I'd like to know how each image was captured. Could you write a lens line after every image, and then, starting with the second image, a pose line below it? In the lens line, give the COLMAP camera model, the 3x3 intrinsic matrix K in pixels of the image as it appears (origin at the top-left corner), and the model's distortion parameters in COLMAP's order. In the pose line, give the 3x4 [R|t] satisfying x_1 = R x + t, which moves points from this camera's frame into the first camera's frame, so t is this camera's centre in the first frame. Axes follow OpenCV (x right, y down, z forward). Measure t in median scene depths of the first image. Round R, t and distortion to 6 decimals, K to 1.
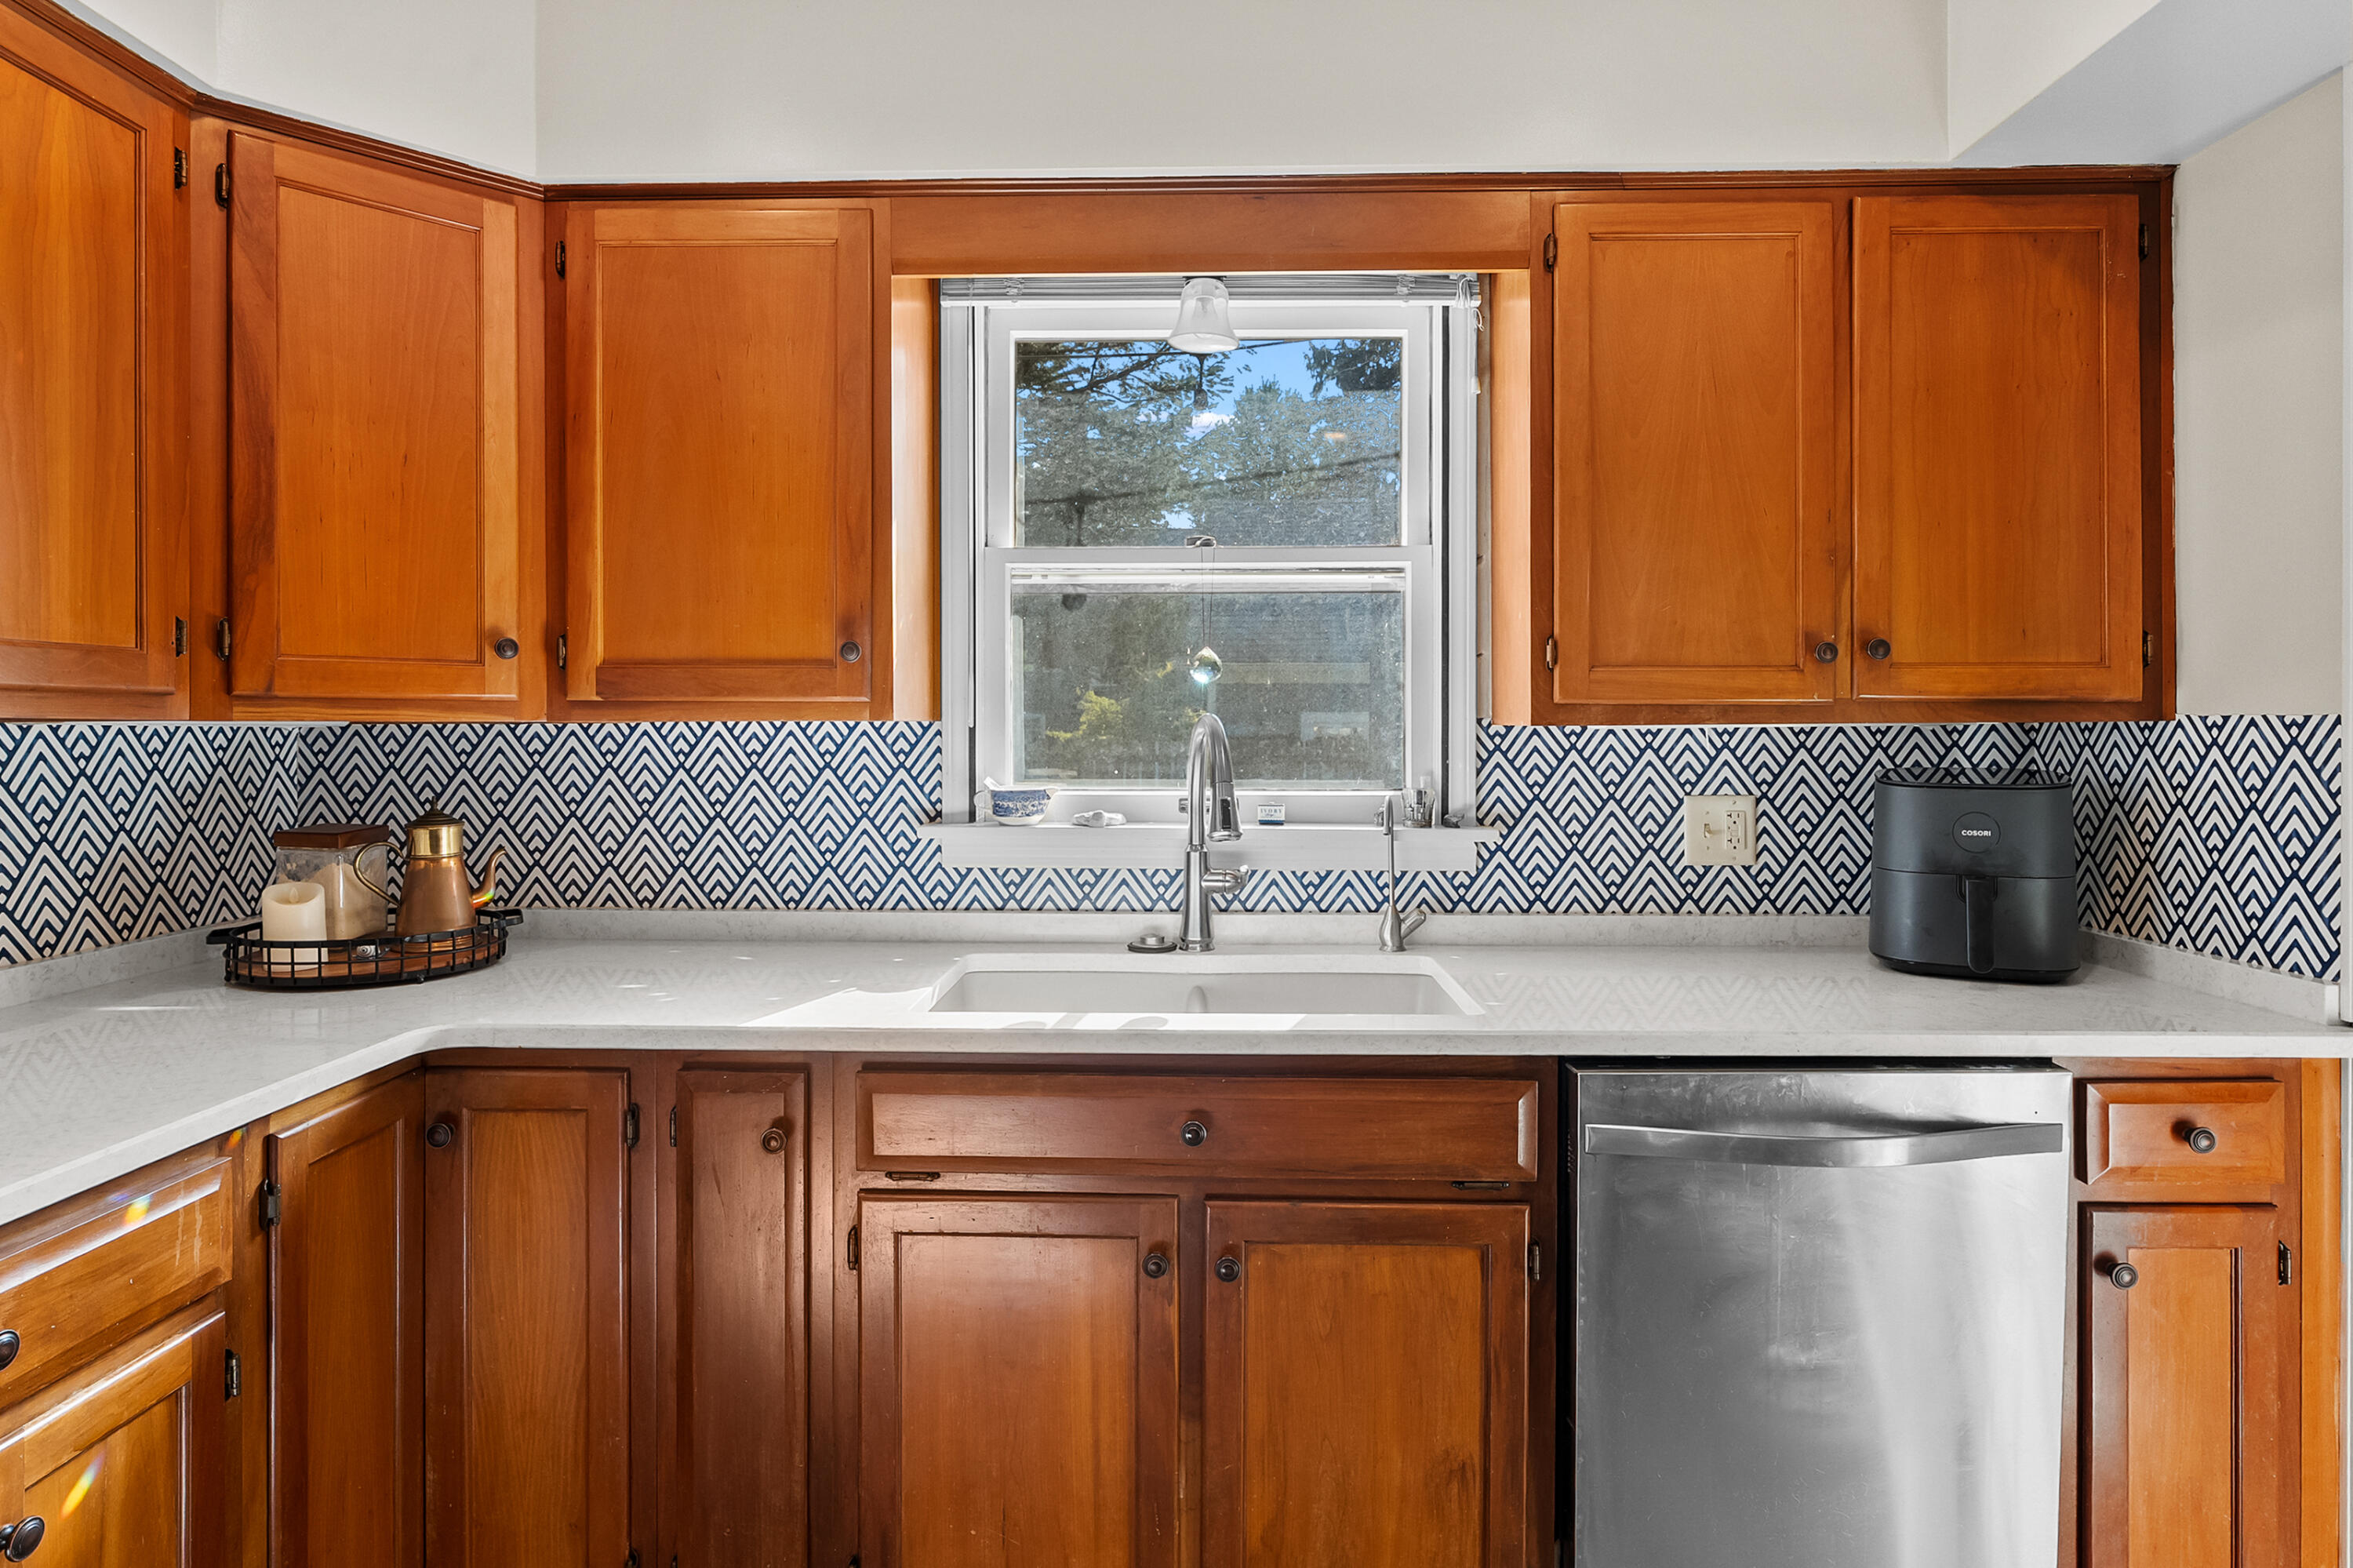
lens RADIAL K [[1269.7, 0, 1176.4], [0, 1269.7, 728.1], [0, 0, 1]] dist [-0.004210, -0.000278]
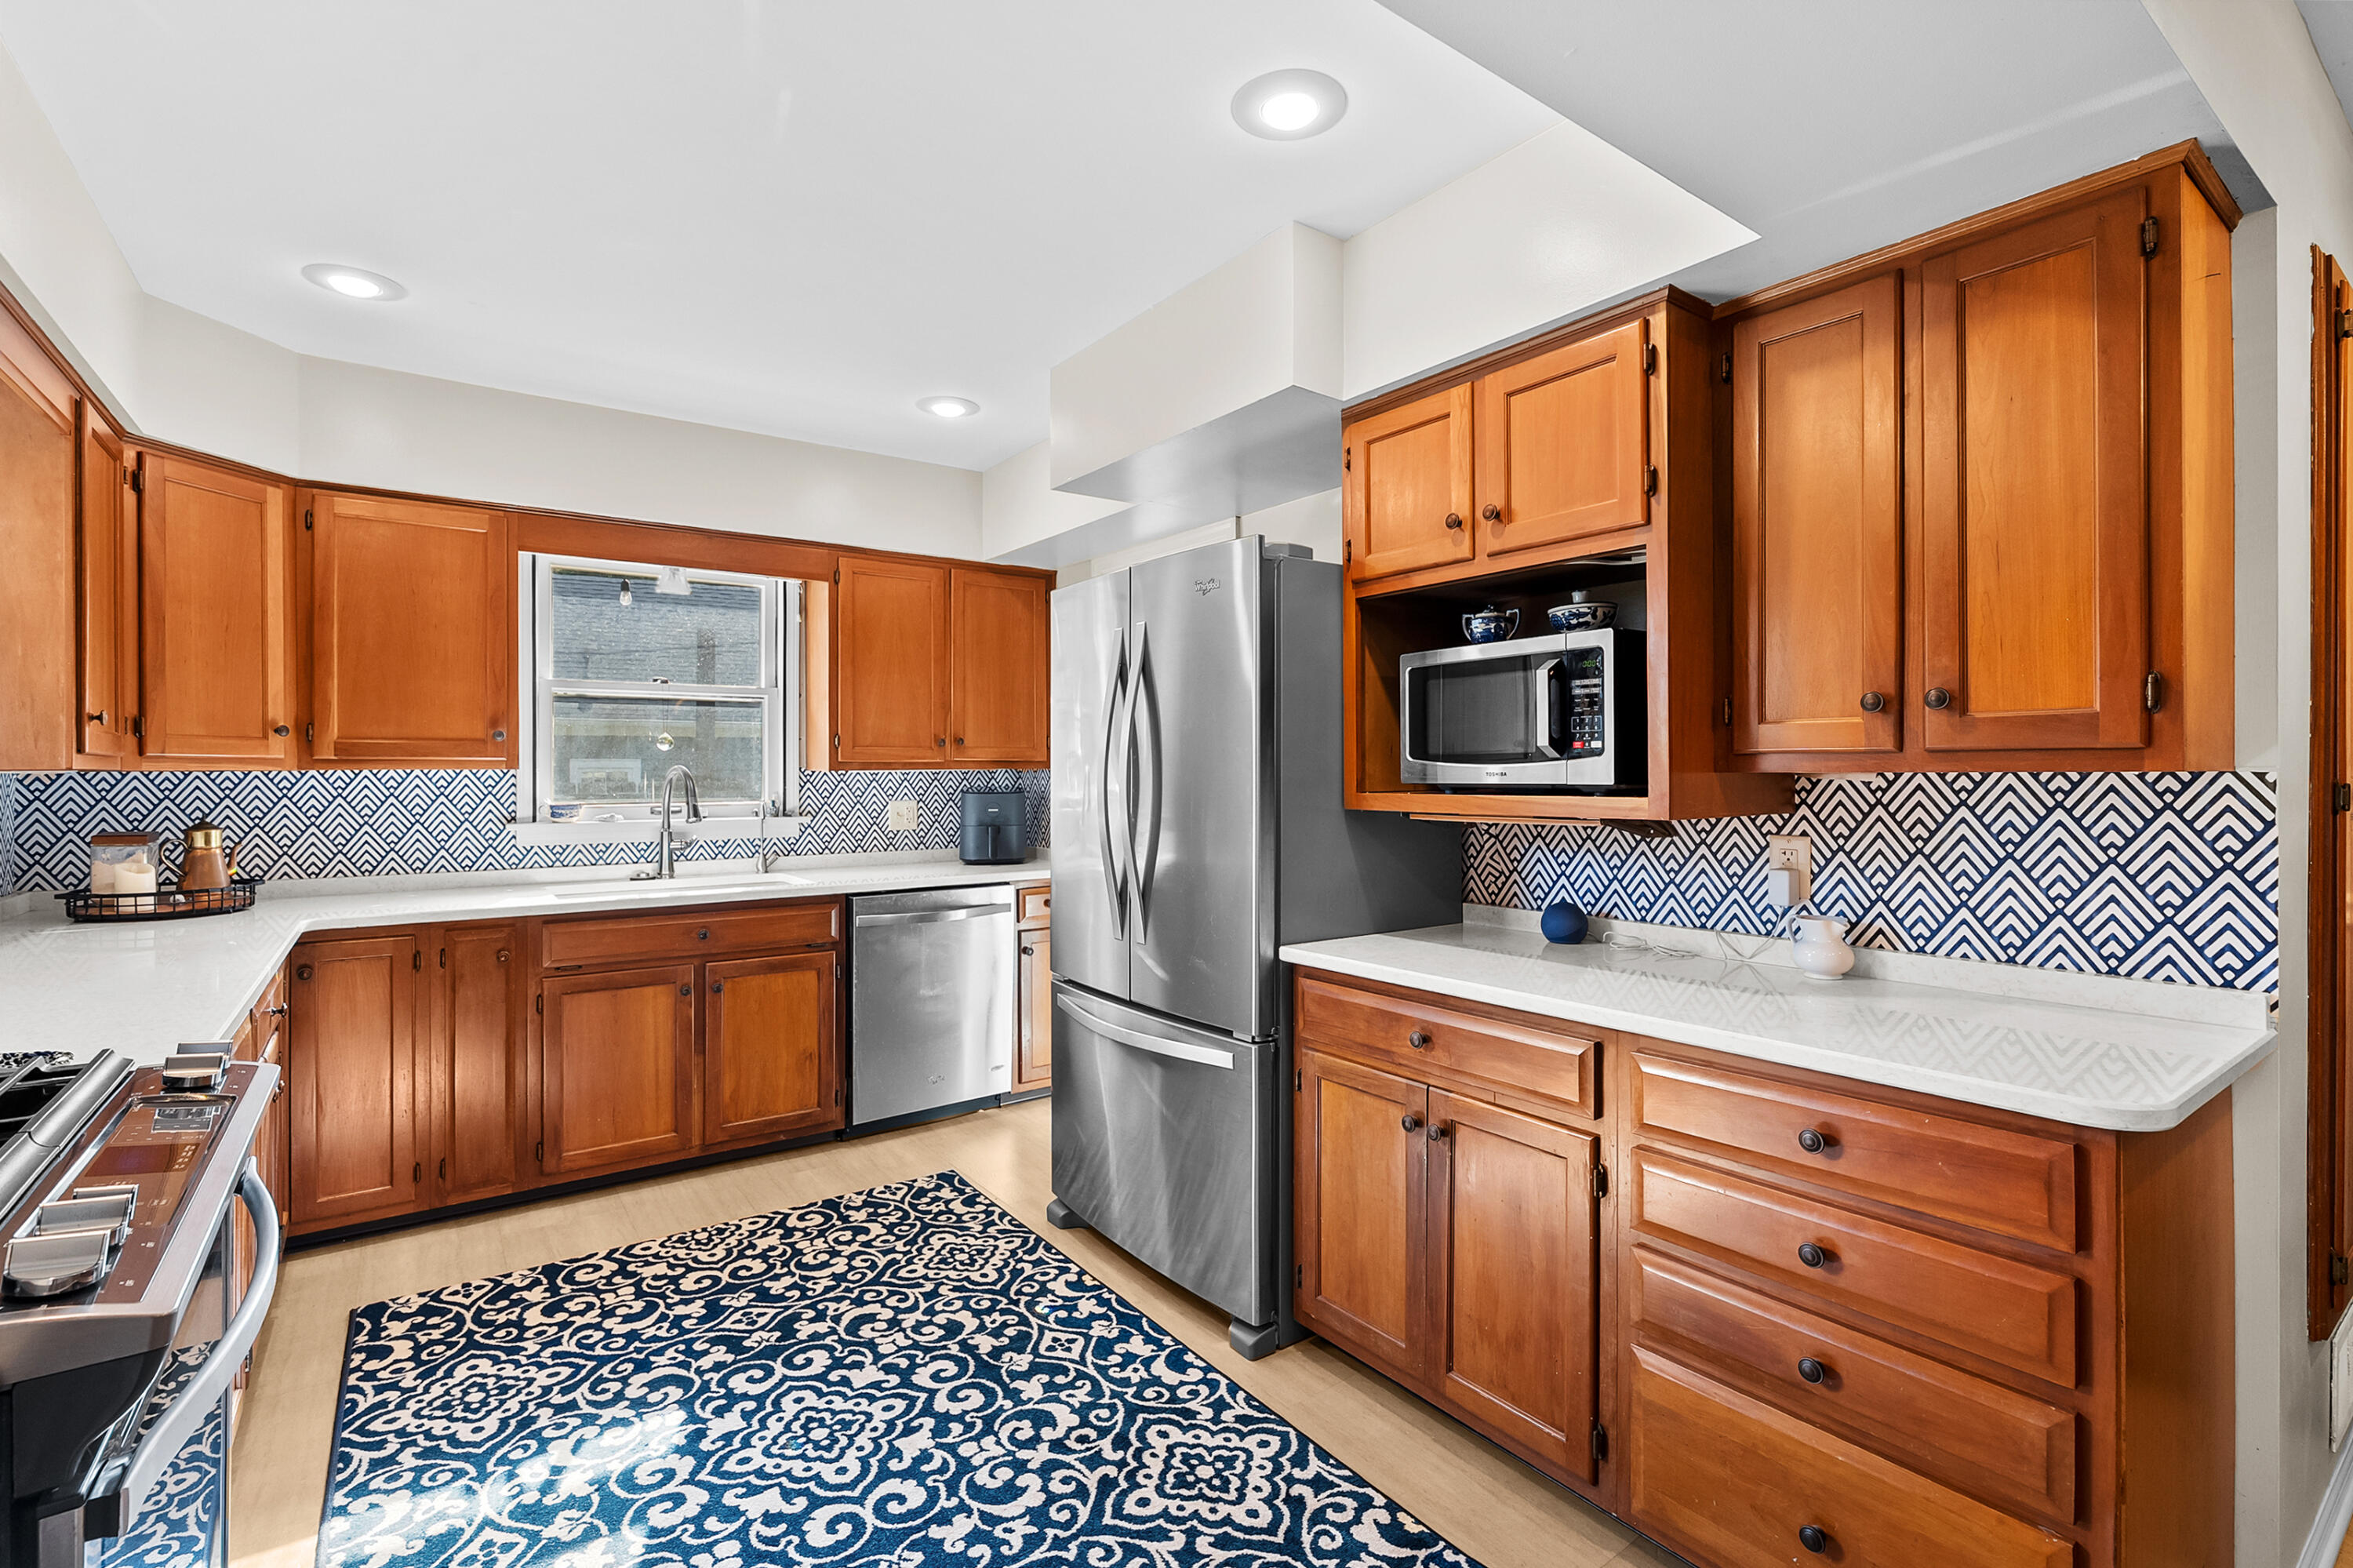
lens RADIAL K [[1060.6, 0, 1173.7], [0, 1060.6, 769.1], [0, 0, 1]] dist [-0.004371, 0.000095]
pose [[0.794442, -0.001753, 0.607337, -0.425002], [0.002592, 0.999997, -0.000503, -0.002788], [-0.607334, 0.001974, 0.794444, -1.003289]]
